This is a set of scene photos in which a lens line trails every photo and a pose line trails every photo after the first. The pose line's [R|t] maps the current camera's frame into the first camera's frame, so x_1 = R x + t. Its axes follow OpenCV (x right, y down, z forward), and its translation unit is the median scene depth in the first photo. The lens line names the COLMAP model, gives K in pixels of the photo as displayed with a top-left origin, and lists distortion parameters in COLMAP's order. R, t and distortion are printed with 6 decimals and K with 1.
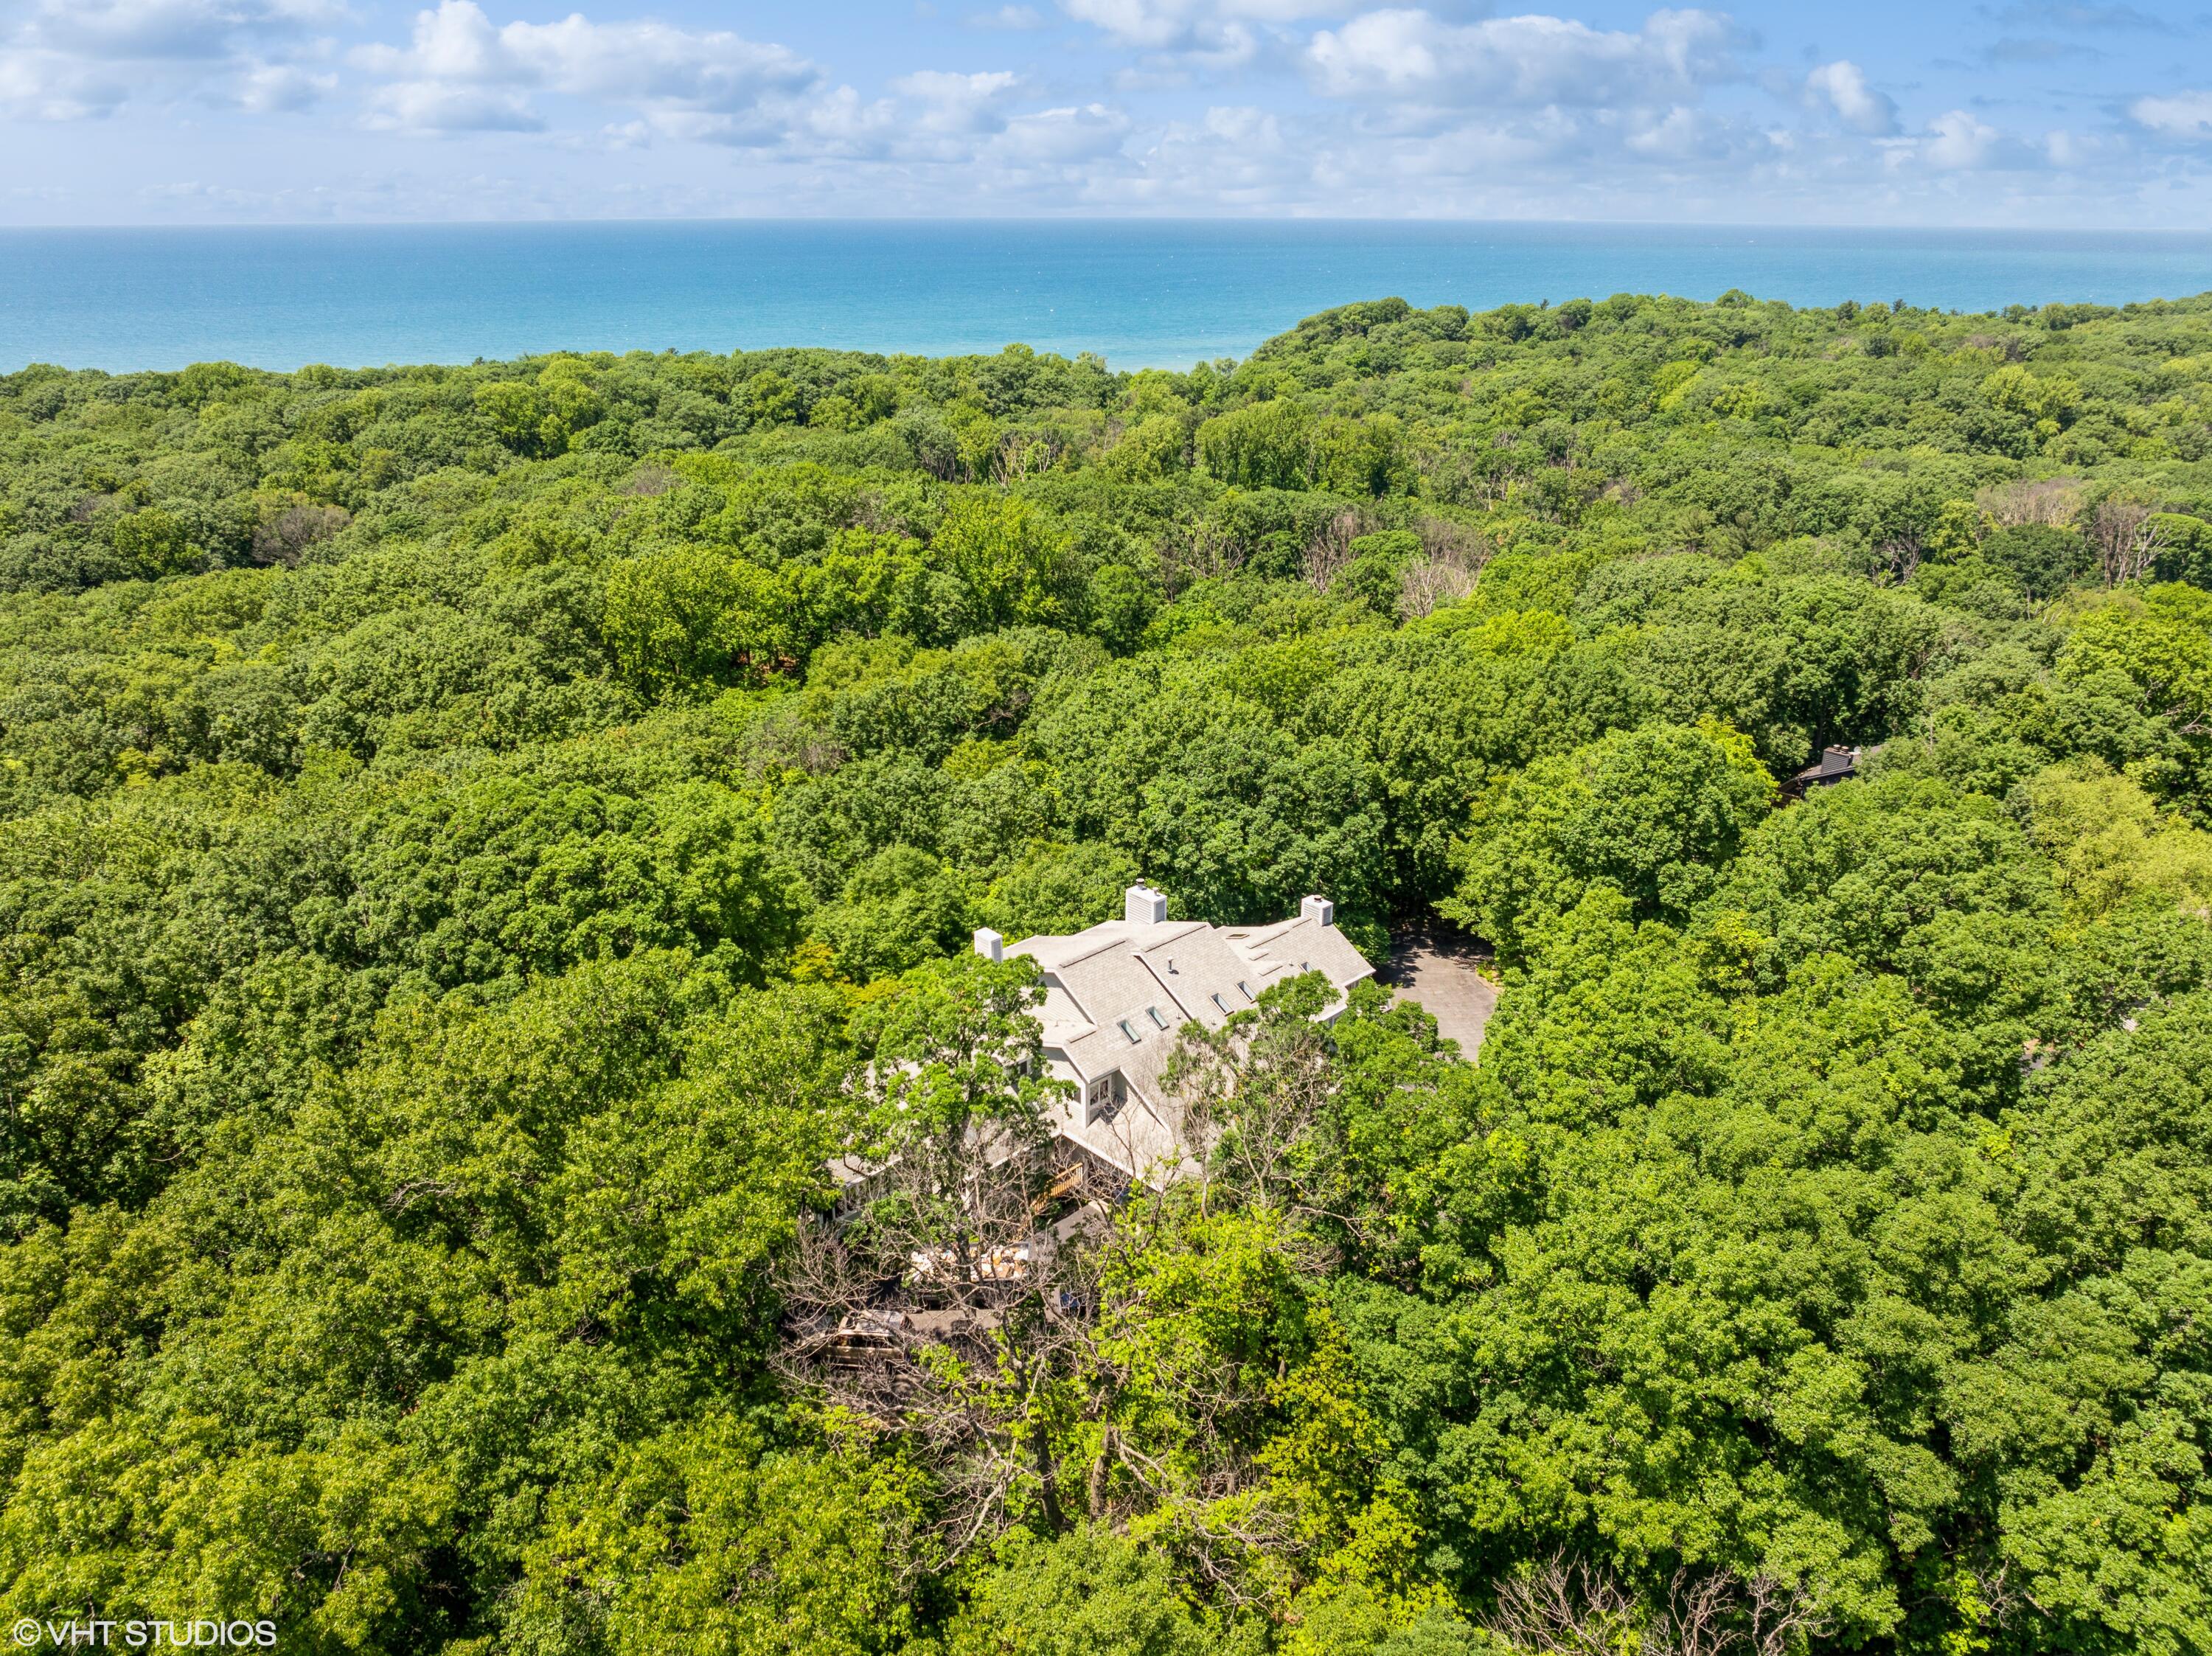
lens RADIAL K [[1562.4, 0, 1107.6], [0, 1562.4, 835.6], [0, 0, 1]] dist [-0.051590, 0.022785]
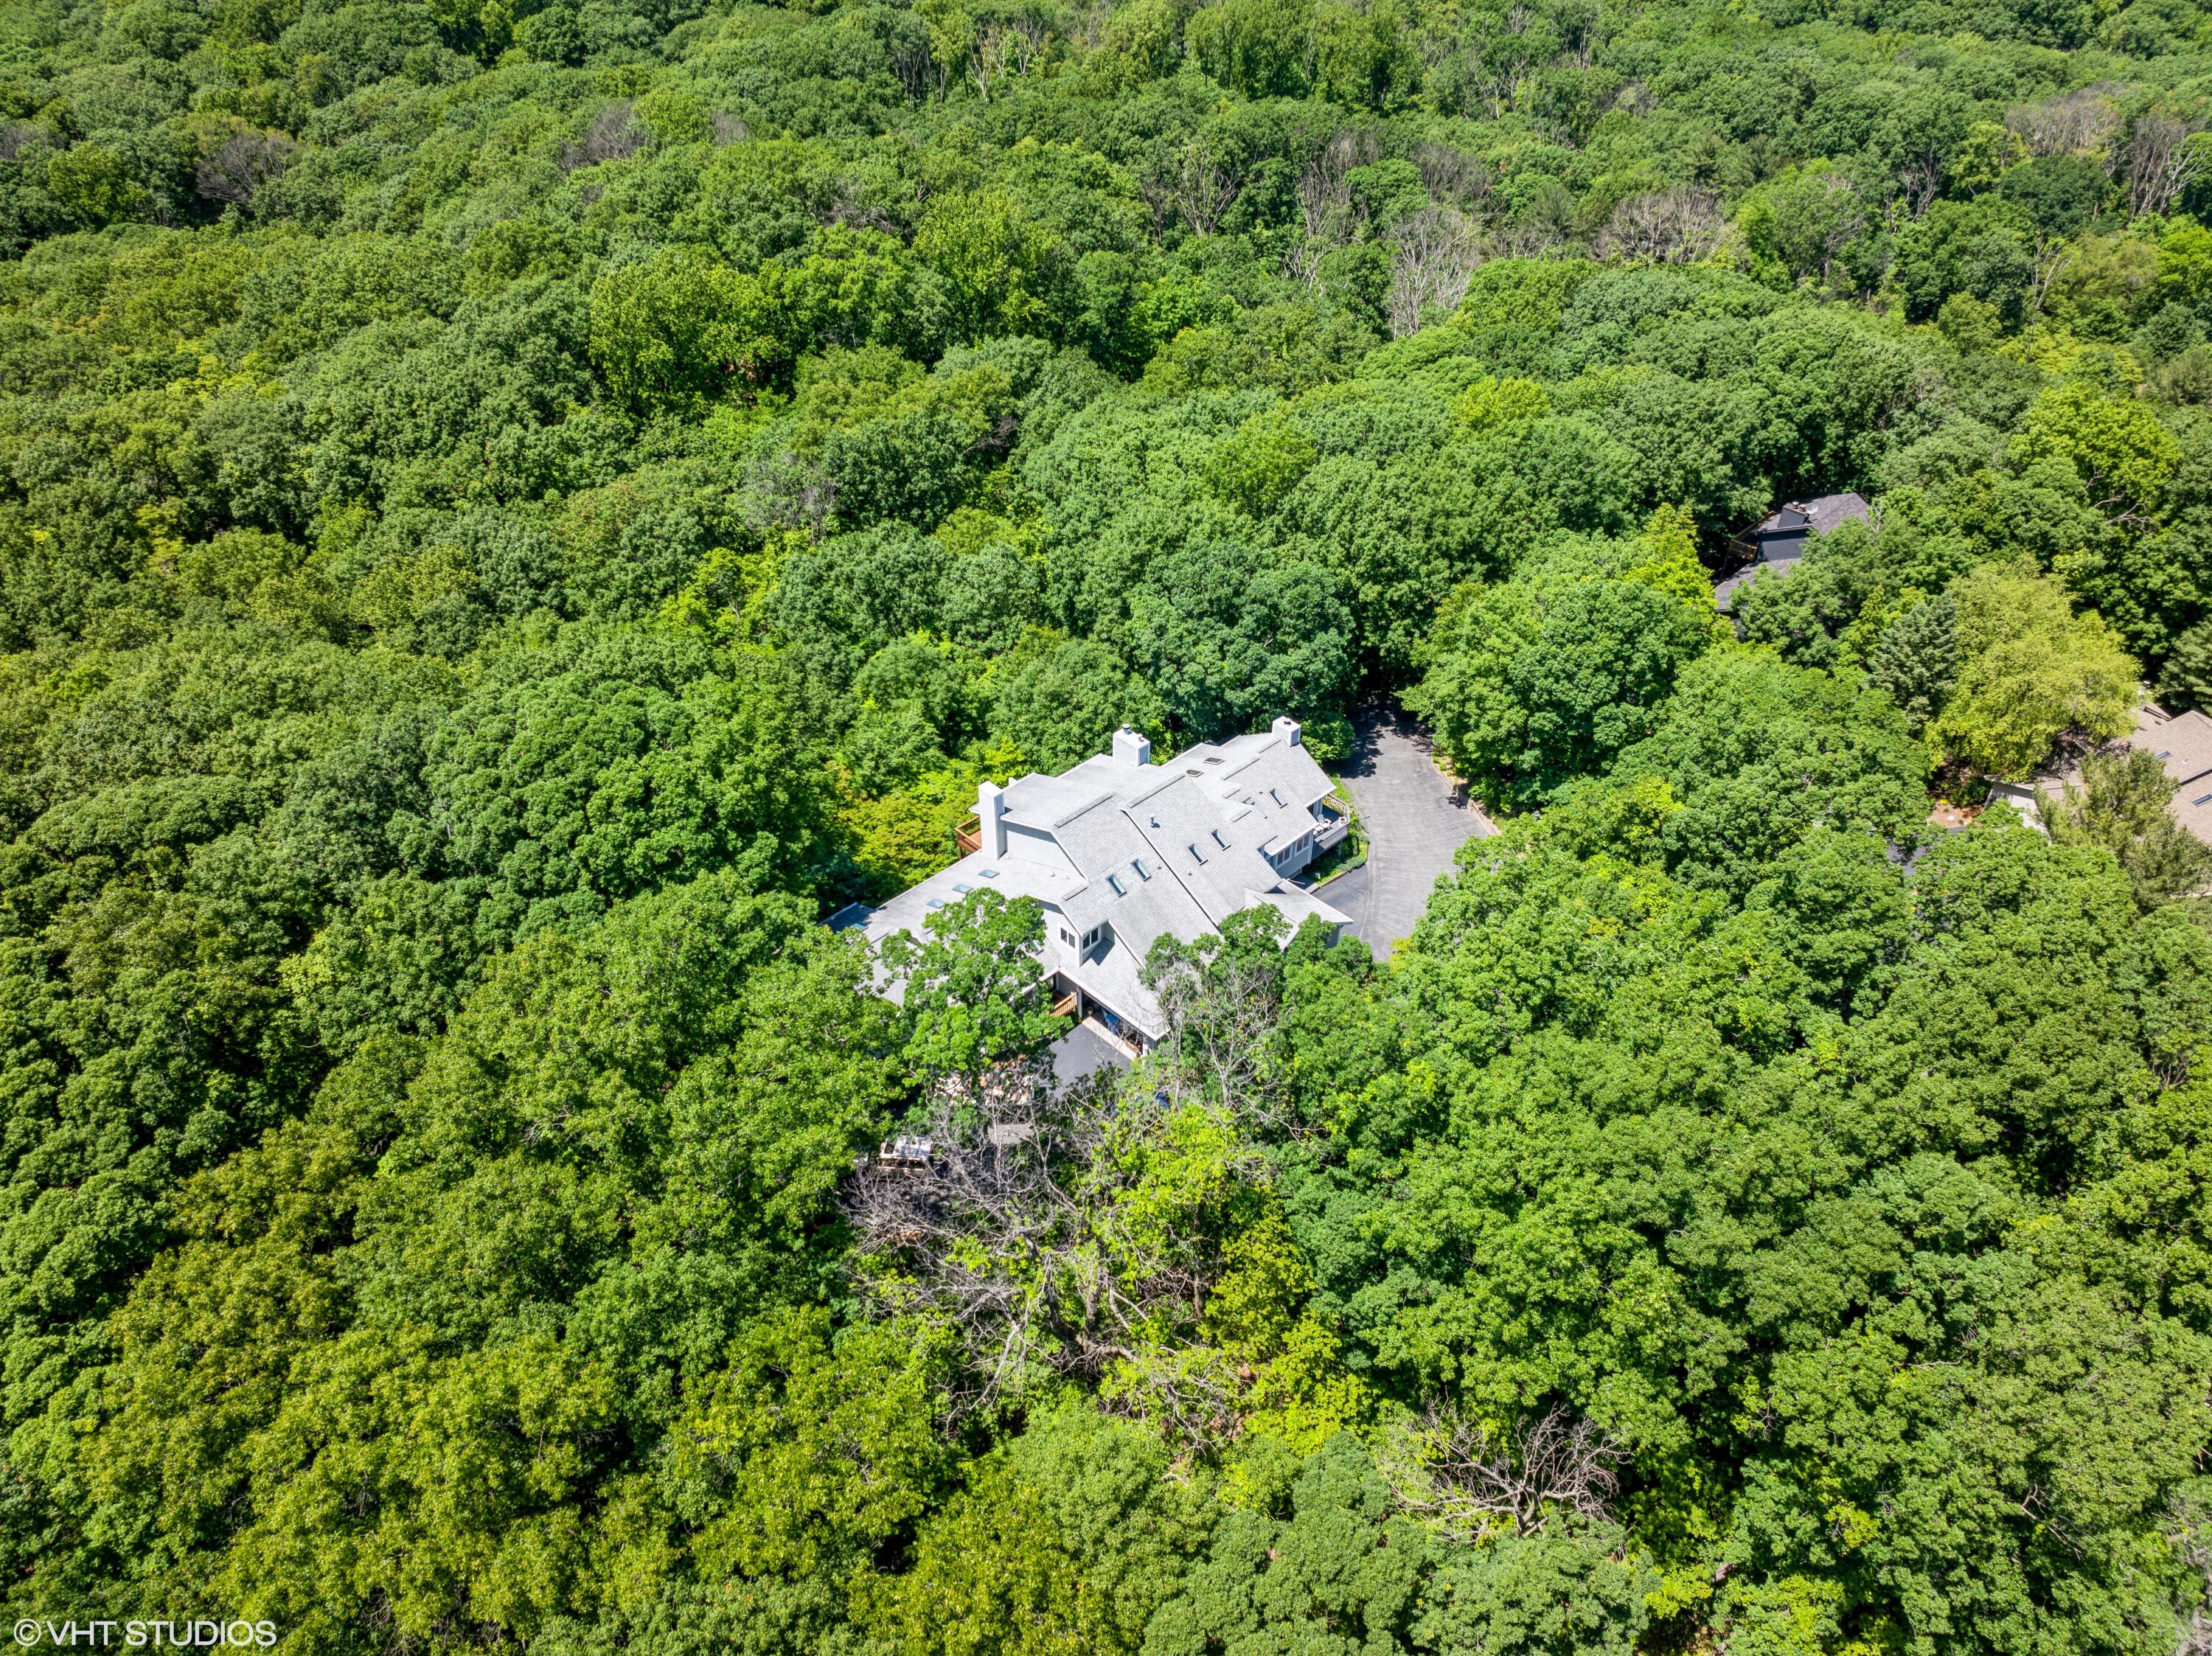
lens RADIAL K [[1562.4, 0, 1107.3], [0, 1562.4, 827.2], [0, 0, 1]] dist [-0.051590, 0.022785]
pose [[0.999961, -0.005273, 0.007074, -0.000229], [0.003075, 0.959766, 0.280783, -0.177205], [-0.008270, -0.280750, 0.959745, -0.069111]]
